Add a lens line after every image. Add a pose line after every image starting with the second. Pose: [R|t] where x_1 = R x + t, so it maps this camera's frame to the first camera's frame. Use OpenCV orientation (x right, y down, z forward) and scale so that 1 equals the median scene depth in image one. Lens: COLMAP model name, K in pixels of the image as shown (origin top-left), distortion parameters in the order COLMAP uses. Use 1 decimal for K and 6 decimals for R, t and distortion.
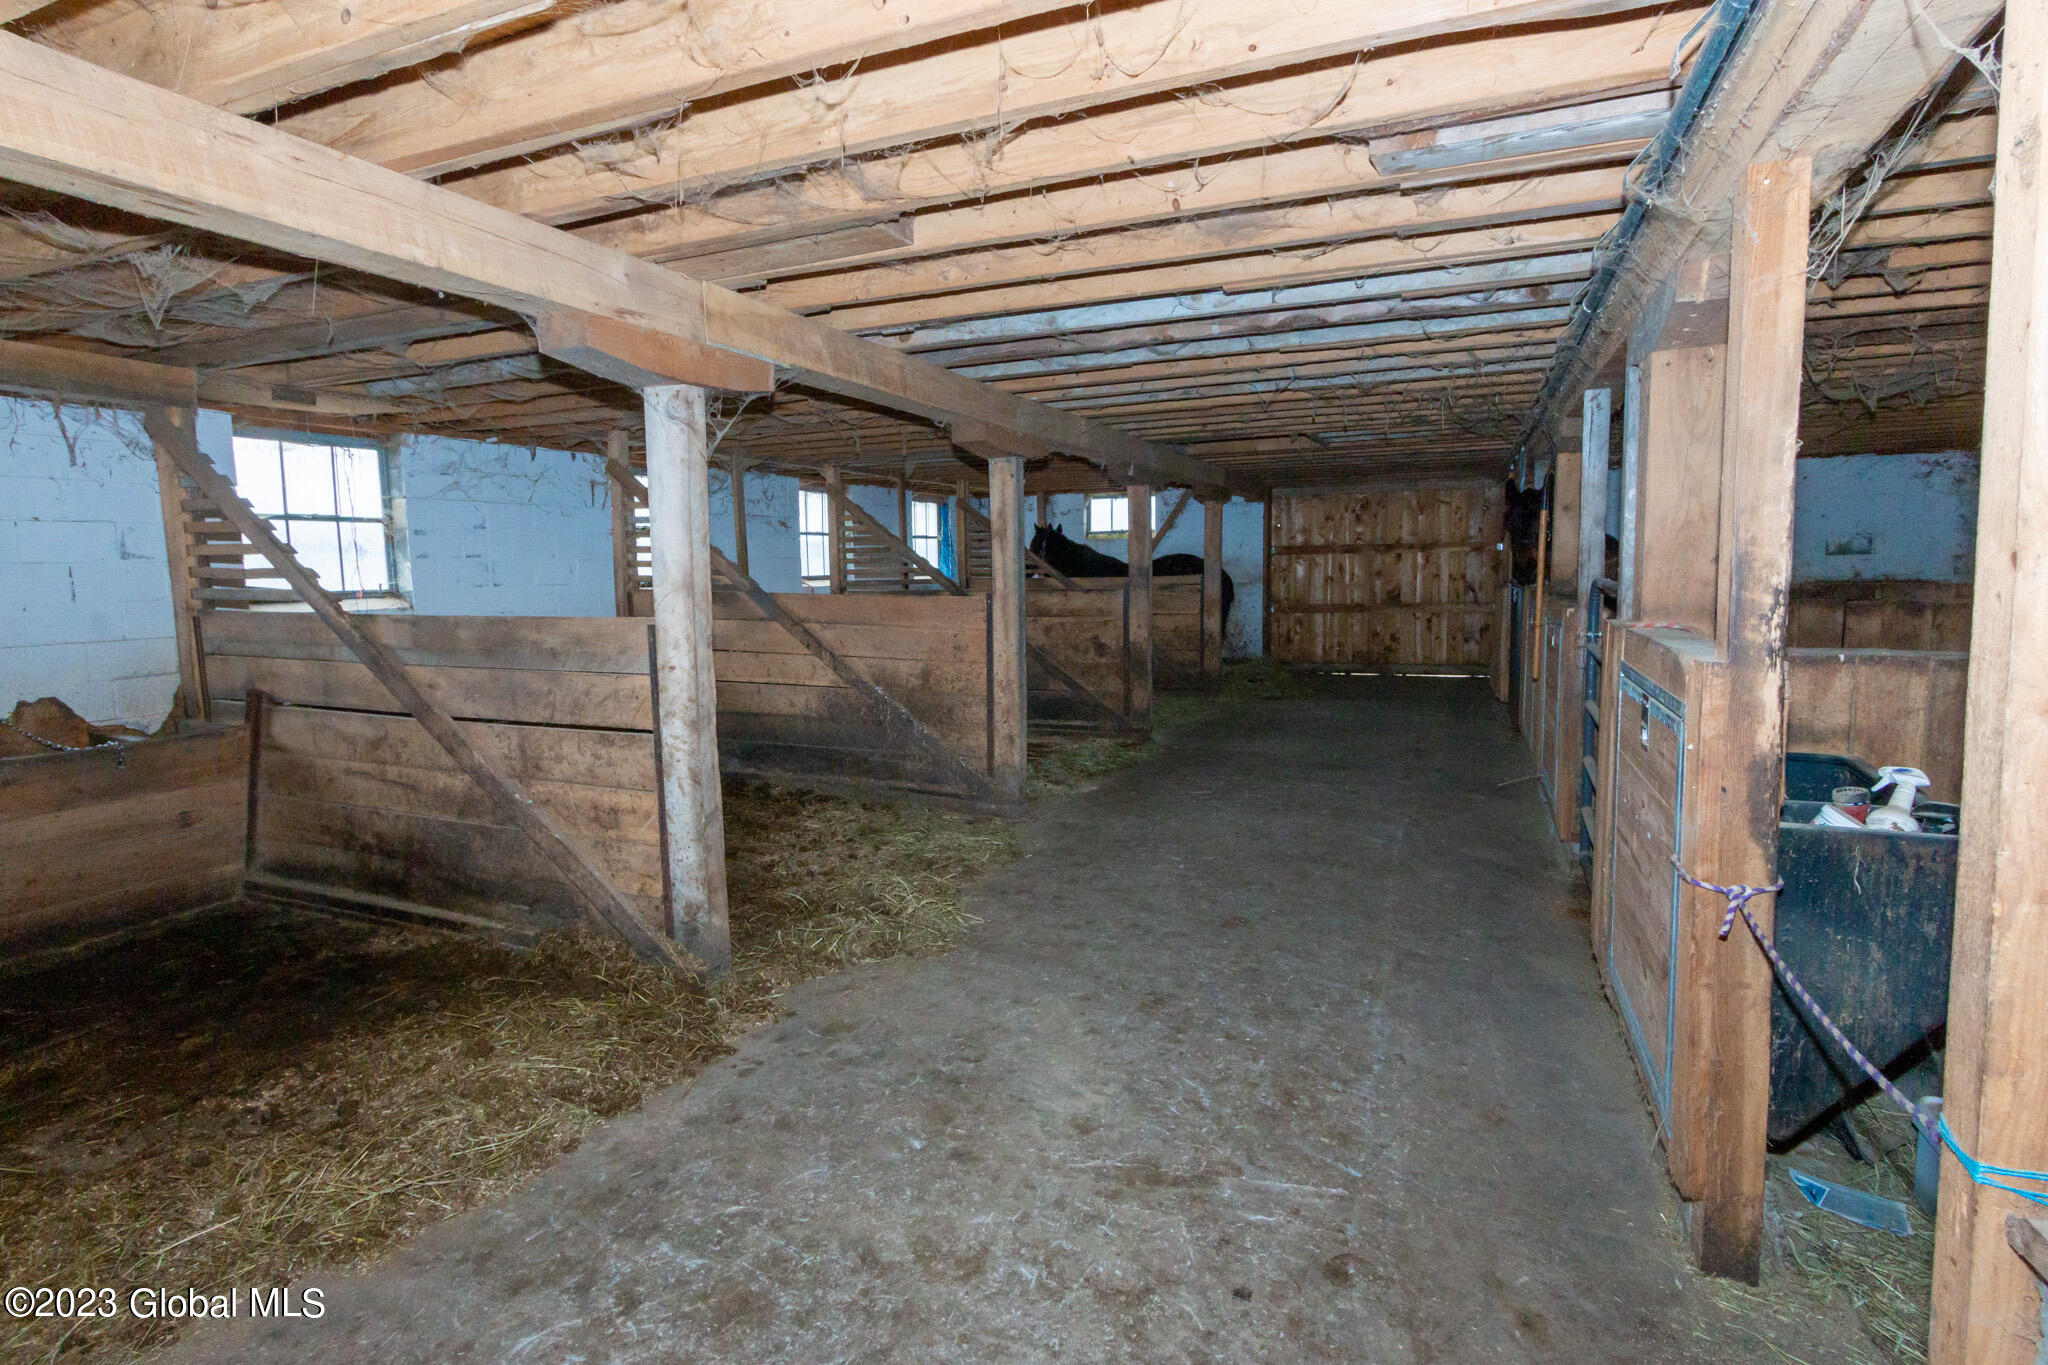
lens RADIAL K [[1032.0, 0, 1019.0], [0, 1032.0, 674.9], [0, 0, 1]] dist [0.001523, 0.000082]
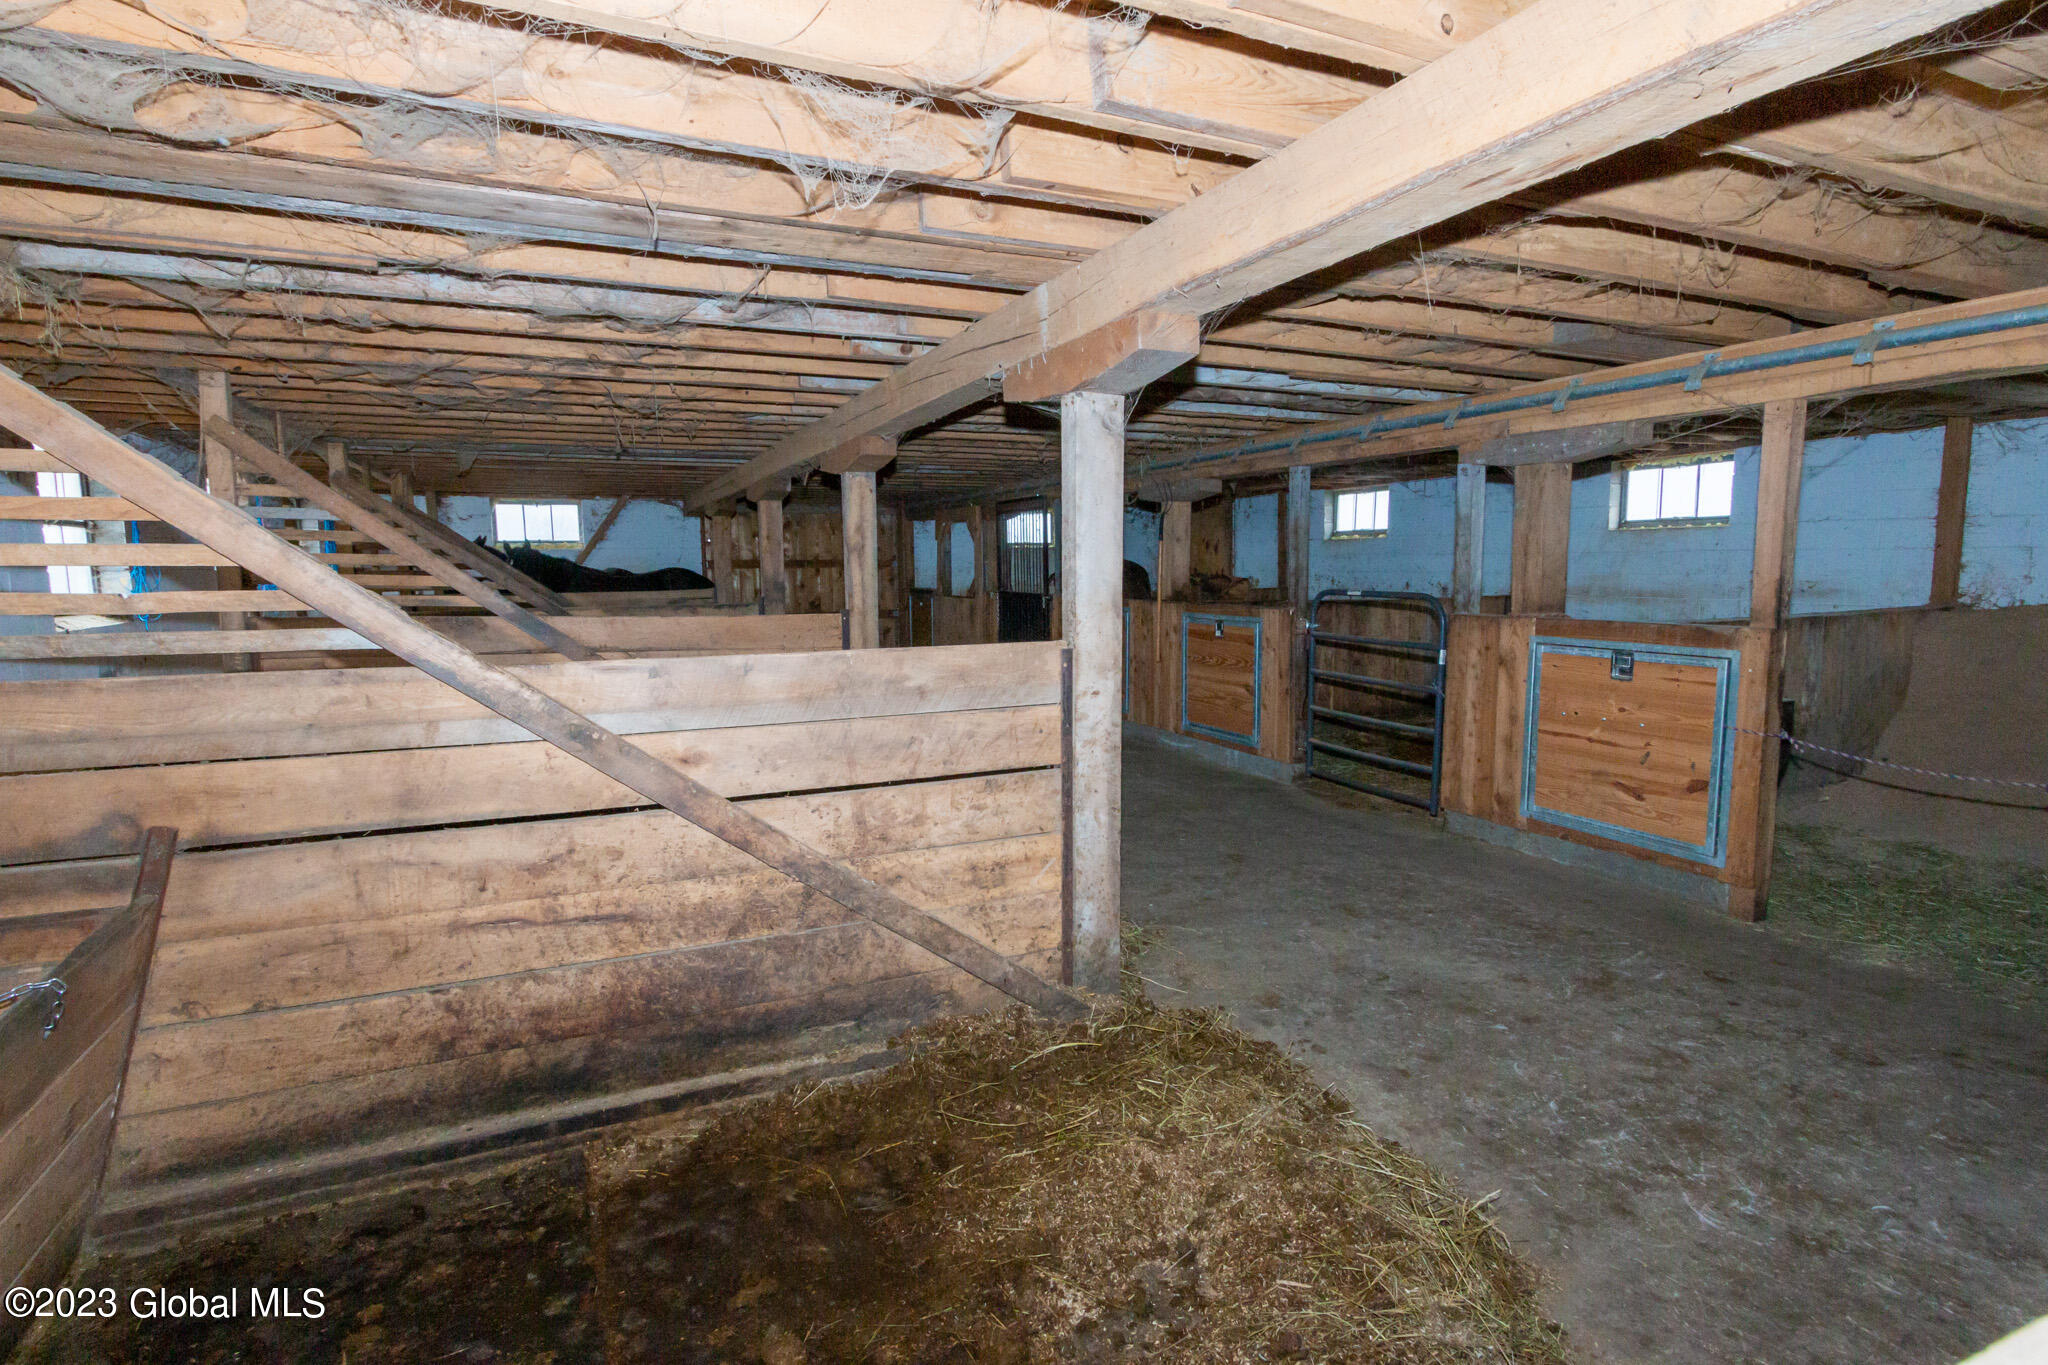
lens RADIAL K [[972.4, 0, 1020.6], [0, 972.4, 677.2], [0, 0, 1]] dist [0.003424, -0.000003]
pose [[0.668795, -0.077054, 0.739443, -0.965380], [0.079361, 0.996331, 0.032045, -0.051488], [-0.739199, 0.037252, 0.672456, 0.422167]]
